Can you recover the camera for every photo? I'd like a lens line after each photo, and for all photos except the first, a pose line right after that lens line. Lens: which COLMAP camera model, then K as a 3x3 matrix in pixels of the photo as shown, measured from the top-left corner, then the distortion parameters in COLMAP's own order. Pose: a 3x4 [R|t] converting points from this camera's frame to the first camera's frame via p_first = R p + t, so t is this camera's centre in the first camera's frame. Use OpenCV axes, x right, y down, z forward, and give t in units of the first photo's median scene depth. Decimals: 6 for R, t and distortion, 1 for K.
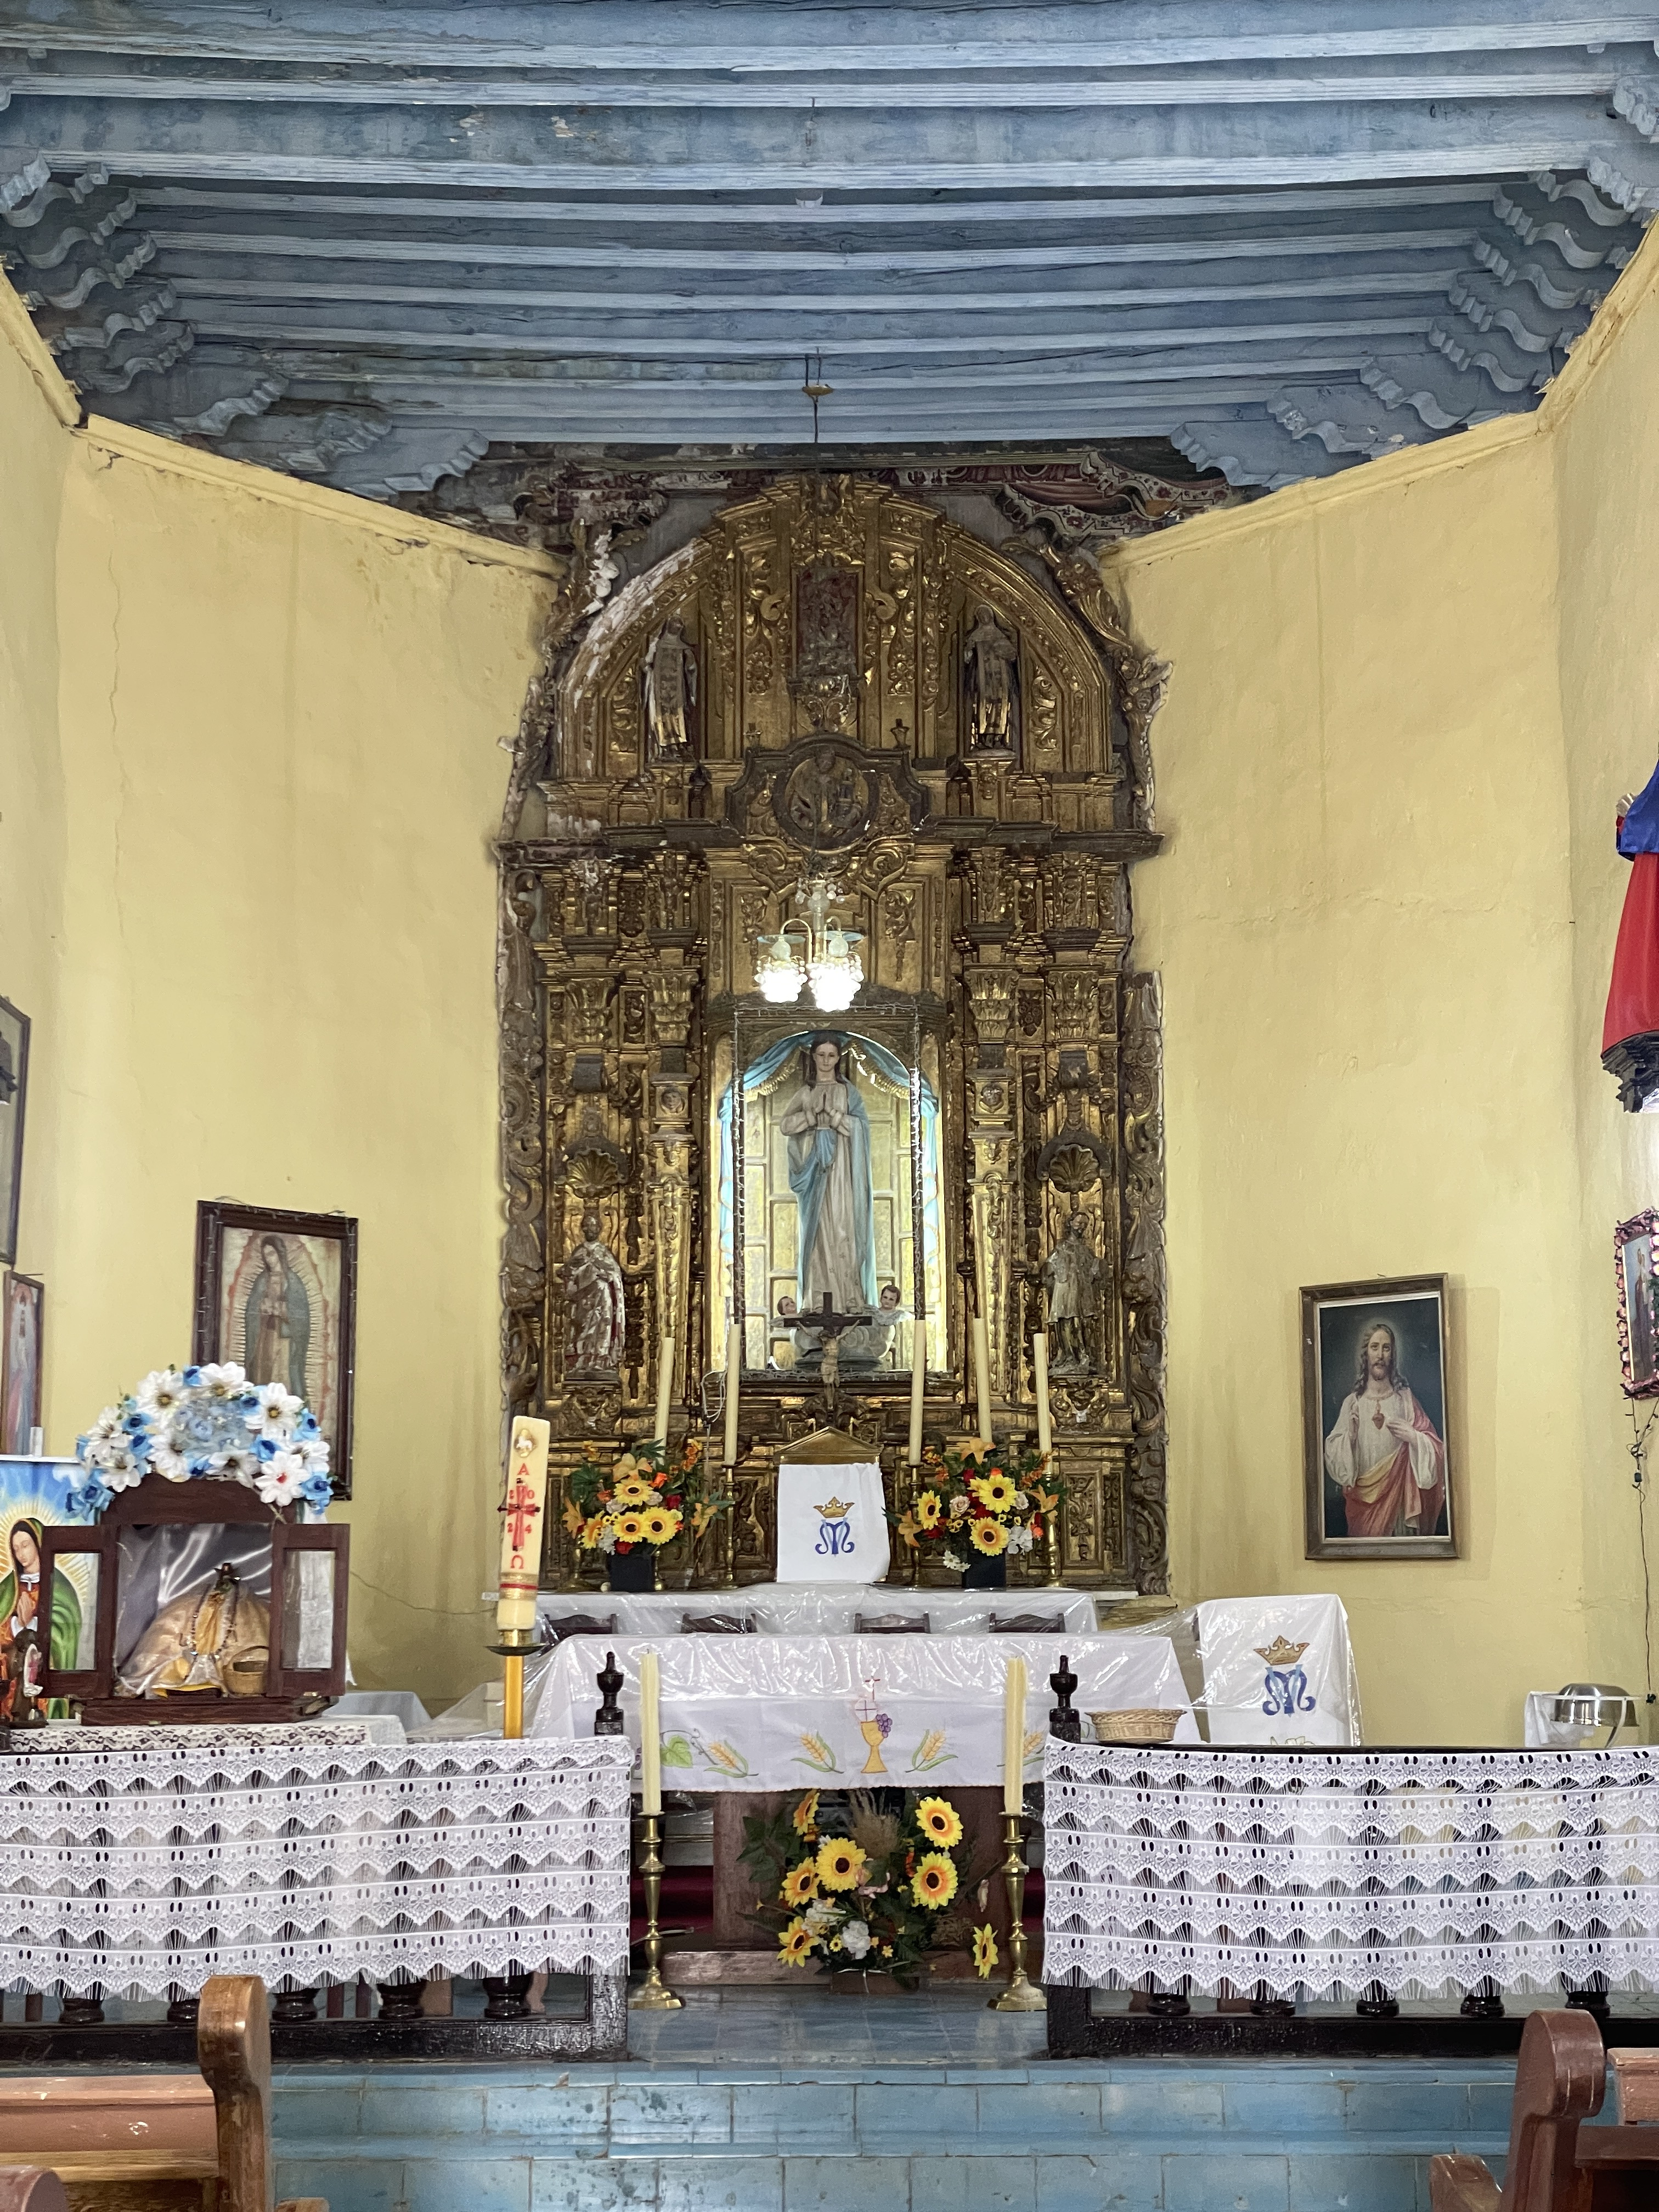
lens RADIAL K [[4001.9, 0, 829.5], [0, 4001.9, 1106.0], [0, 0, 1]] dist [0.000748, -0.006246]
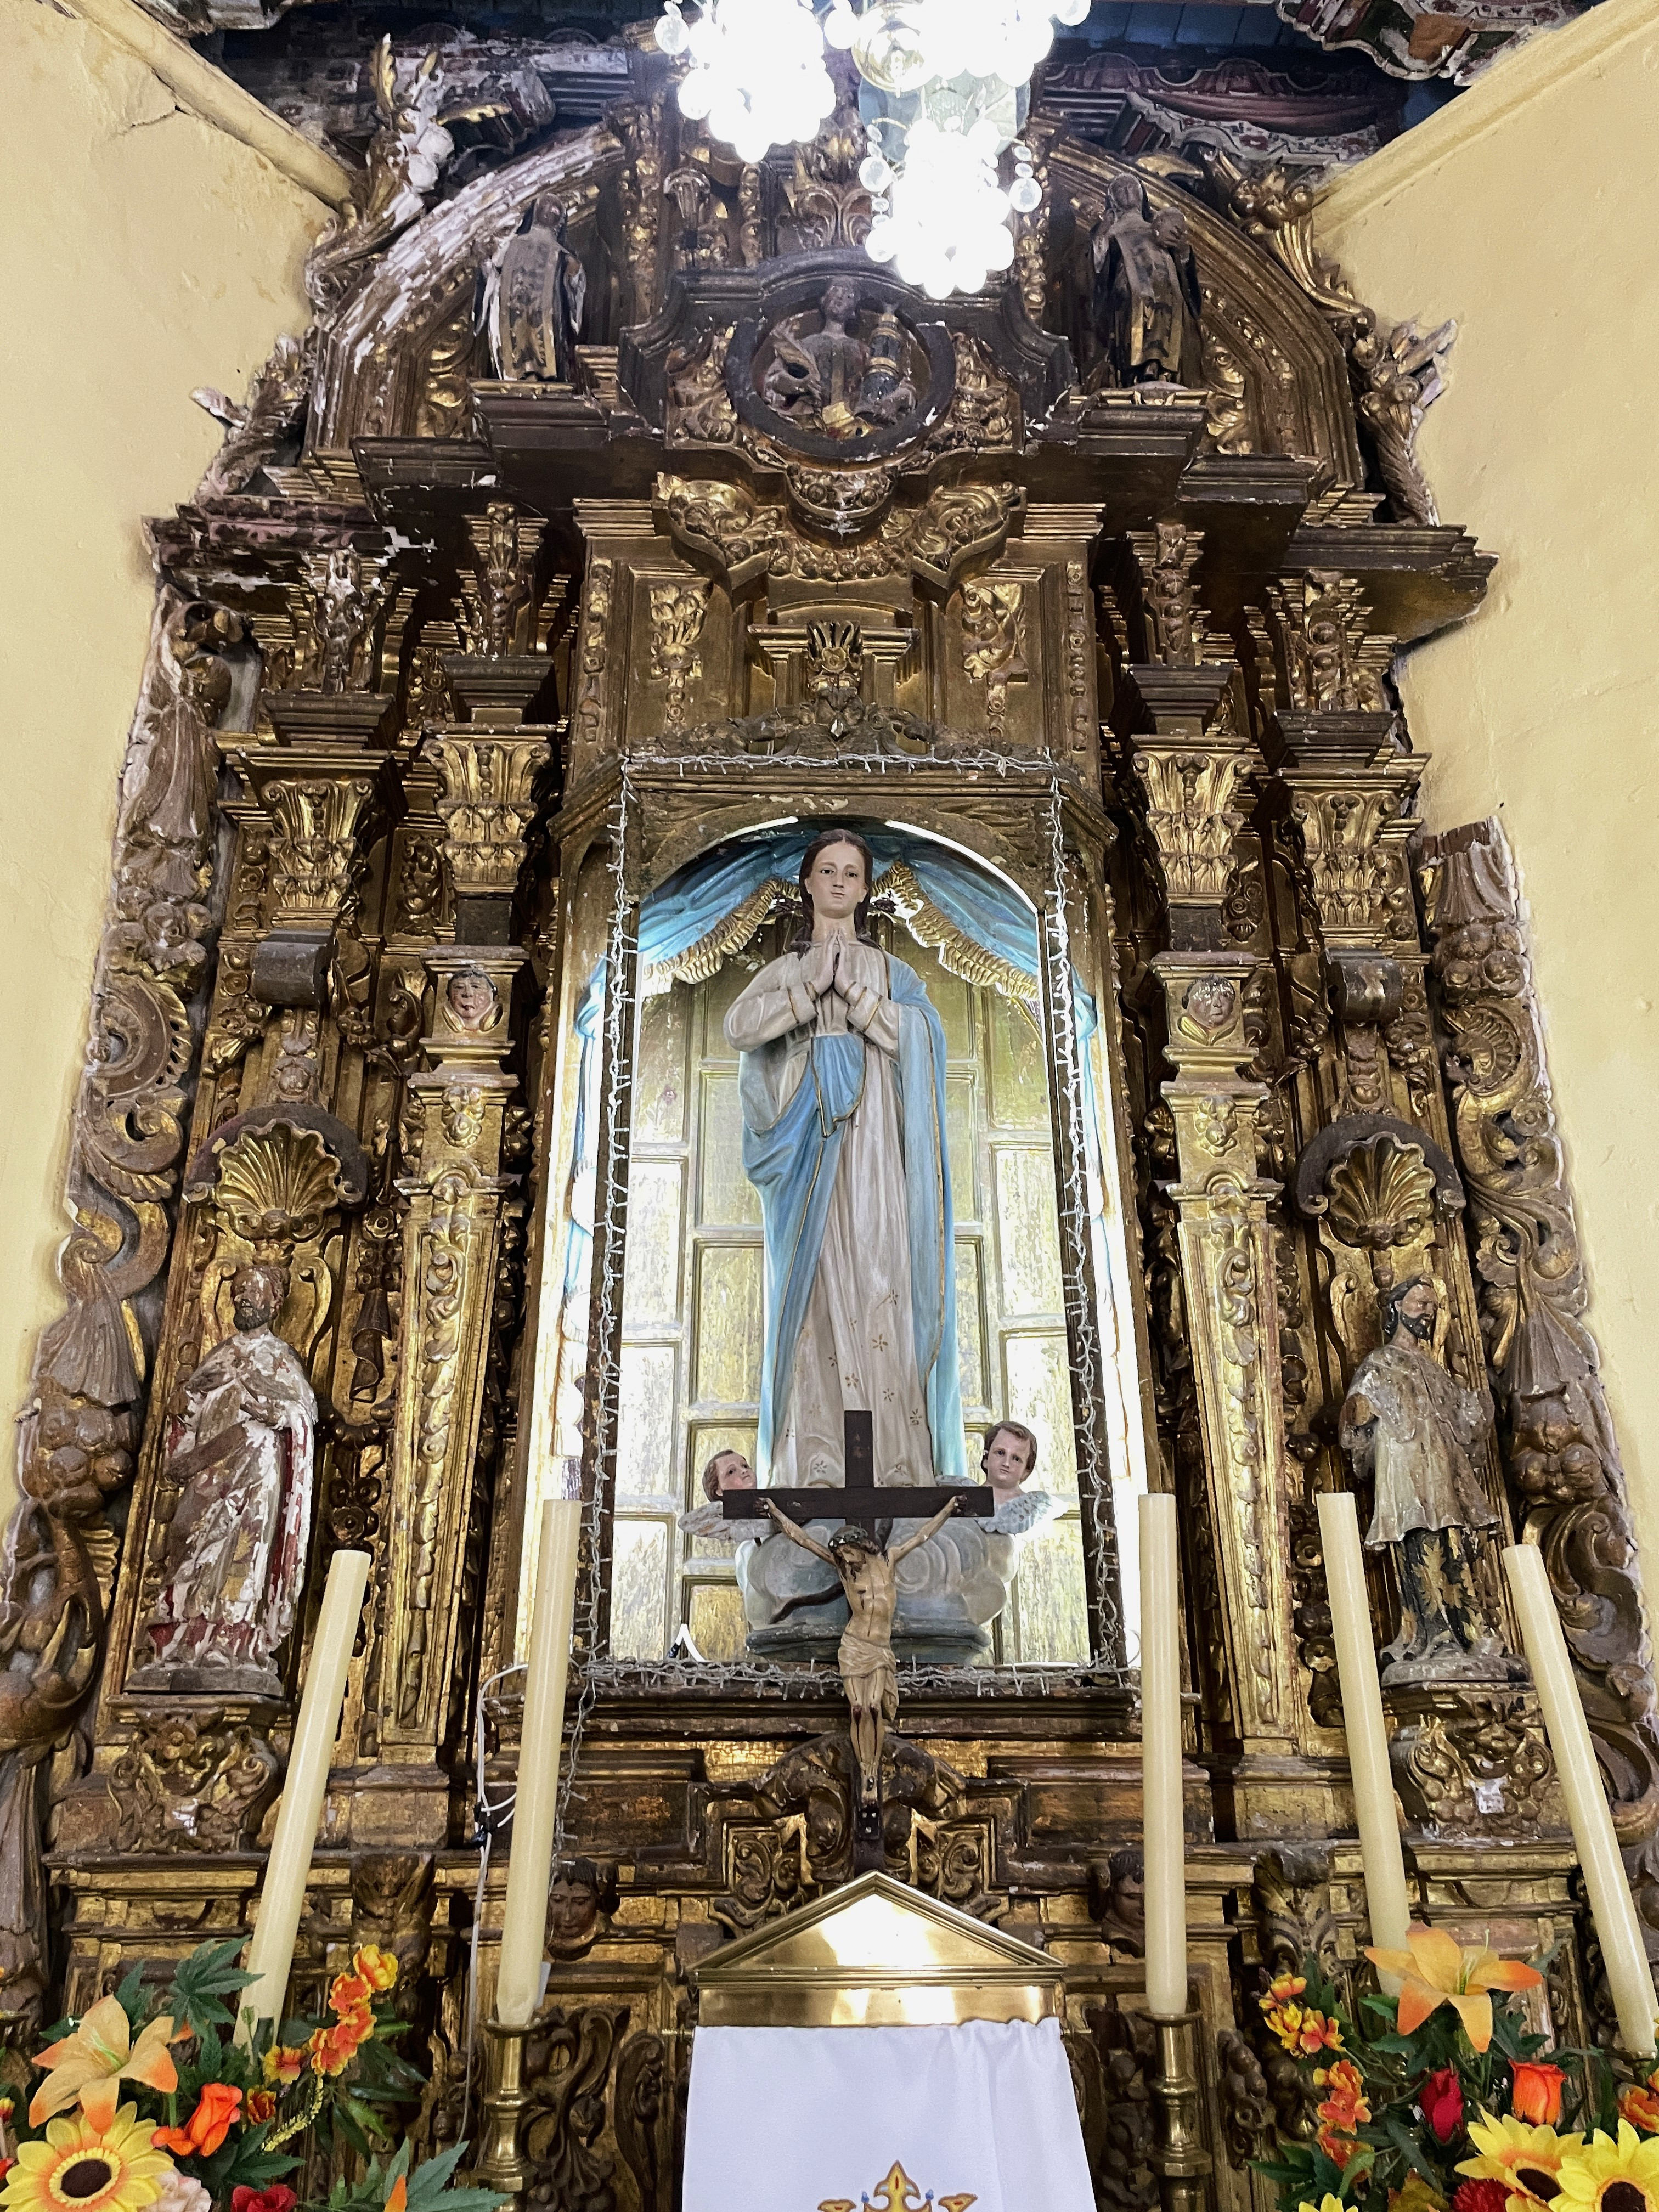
lens RADIAL K [[1682.7, 0, 846.2], [0, 1682.7, 1110.6], [0, 0, 1]] dist [0.066739, -0.097810]
pose [[0.997629, 0.025032, 0.064101, -0.010627], [-0.008064, 0.967601, -0.252357, 0.055433], [-0.068341, 0.251242, 0.965509, 0.827384]]
